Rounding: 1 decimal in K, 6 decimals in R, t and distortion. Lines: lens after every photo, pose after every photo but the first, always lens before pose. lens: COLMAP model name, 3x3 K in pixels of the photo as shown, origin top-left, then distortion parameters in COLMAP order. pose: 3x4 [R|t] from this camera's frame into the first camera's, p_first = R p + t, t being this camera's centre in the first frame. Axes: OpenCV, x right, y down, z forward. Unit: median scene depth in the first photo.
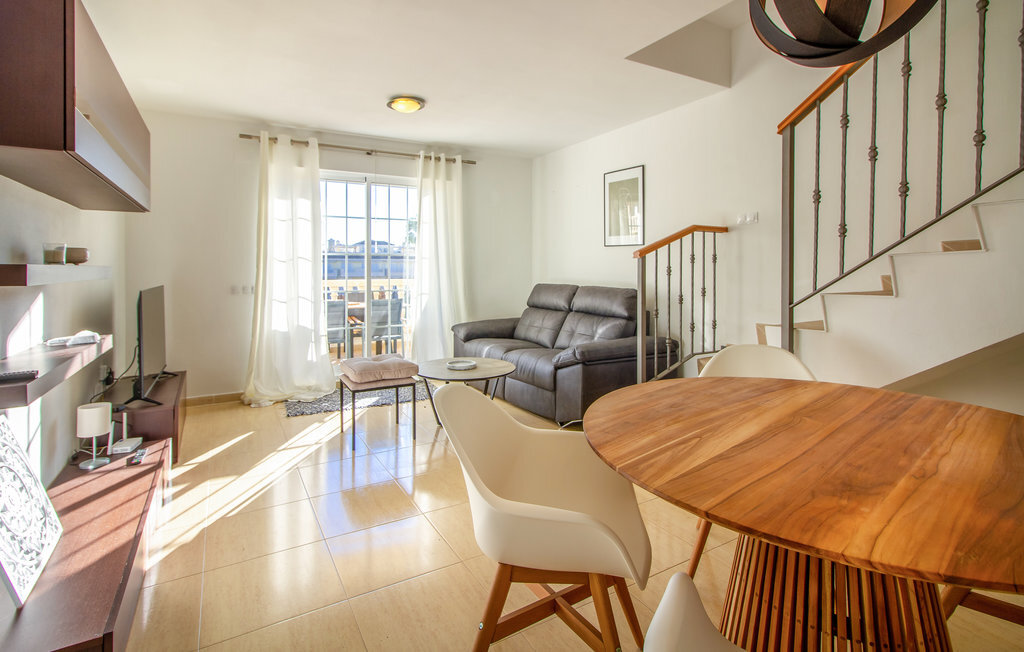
lens RADIAL K [[486.3, 0, 512.3], [0, 486.3, 269.5], [0, 0, 1]] dist [0.002360, 0.000572]
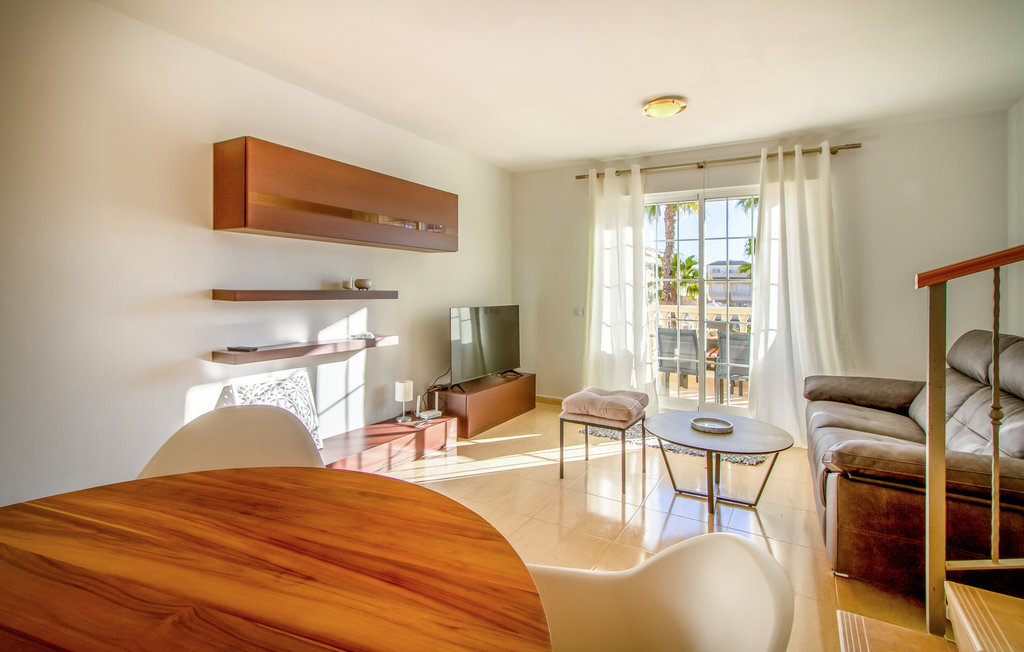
lens RADIAL K [[486.2, 0, 525.1], [0, 486.2, 285.9], [0, 0, 1]] dist [0.002138, 0.000282]
pose [[0.489731, 0.007256, -0.871844, 0.352016], [-0.019549, 0.999805, -0.002661, -0.012574], [0.871655, 0.018347, 0.489777, 0.308994]]
